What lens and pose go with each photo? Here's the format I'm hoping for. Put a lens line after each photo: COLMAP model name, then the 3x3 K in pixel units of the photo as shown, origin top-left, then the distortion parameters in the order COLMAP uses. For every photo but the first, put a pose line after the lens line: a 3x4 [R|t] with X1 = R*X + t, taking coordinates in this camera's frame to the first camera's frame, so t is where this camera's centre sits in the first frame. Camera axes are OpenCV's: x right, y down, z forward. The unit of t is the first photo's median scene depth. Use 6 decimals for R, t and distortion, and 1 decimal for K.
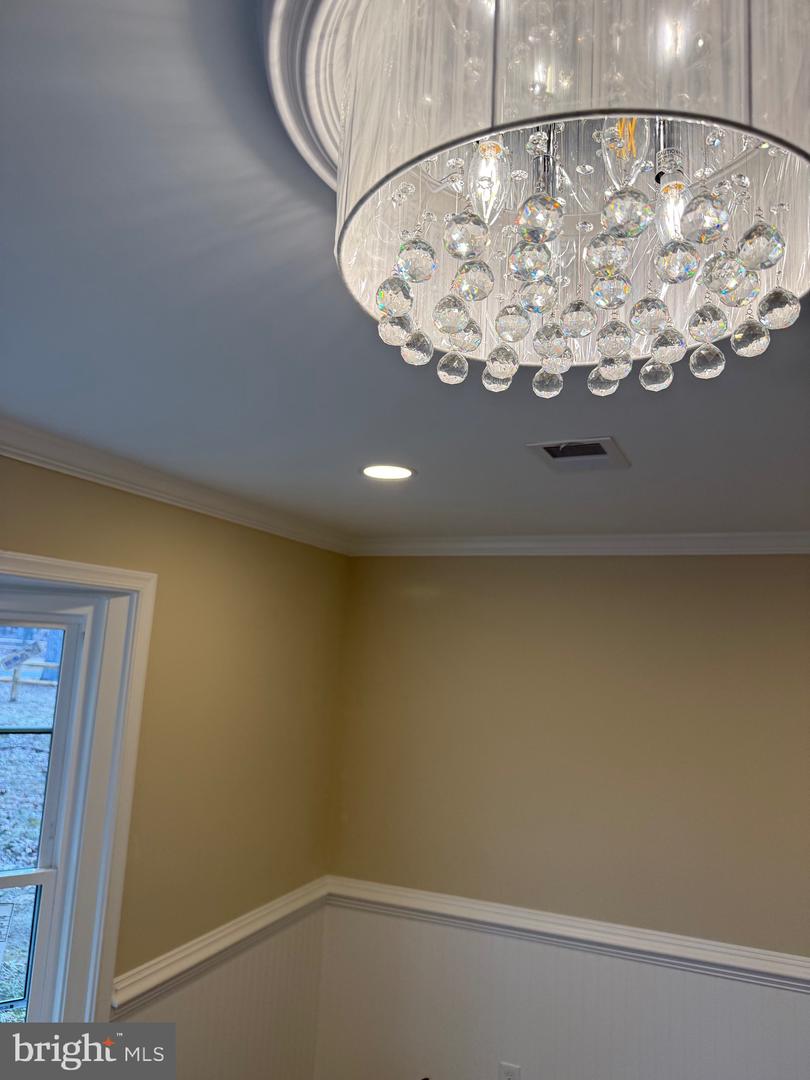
lens RADIAL K [[765.1, 0, 403.8], [0, 765.1, 533.7], [0, 0, 1]] dist [0.022037, -0.025914]
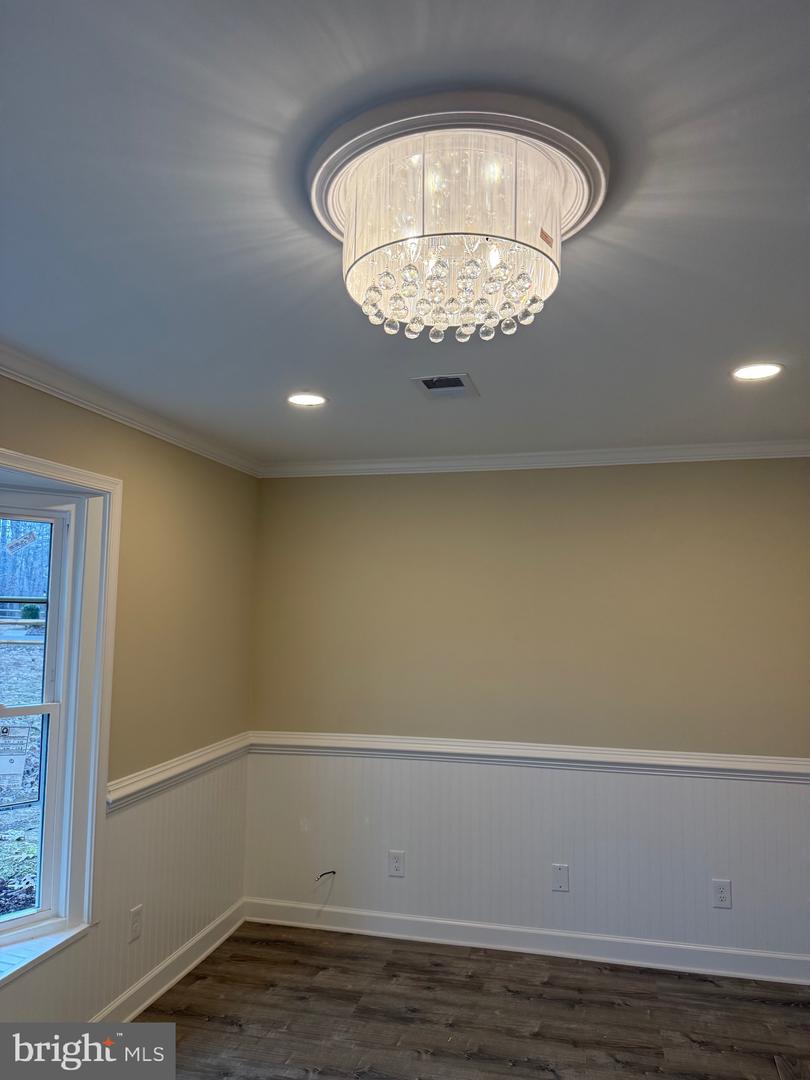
lens RADIAL K [[765.1, 0, 404.3], [0, 765.1, 543.0], [0, 0, 1]] dist [0.022037, -0.025914]
pose [[0.983527, -0.025026, 0.179021, -0.293344], [0.012092, 0.997260, 0.072976, 0.219760], [-0.180356, -0.069609, 0.981135, -1.090435]]
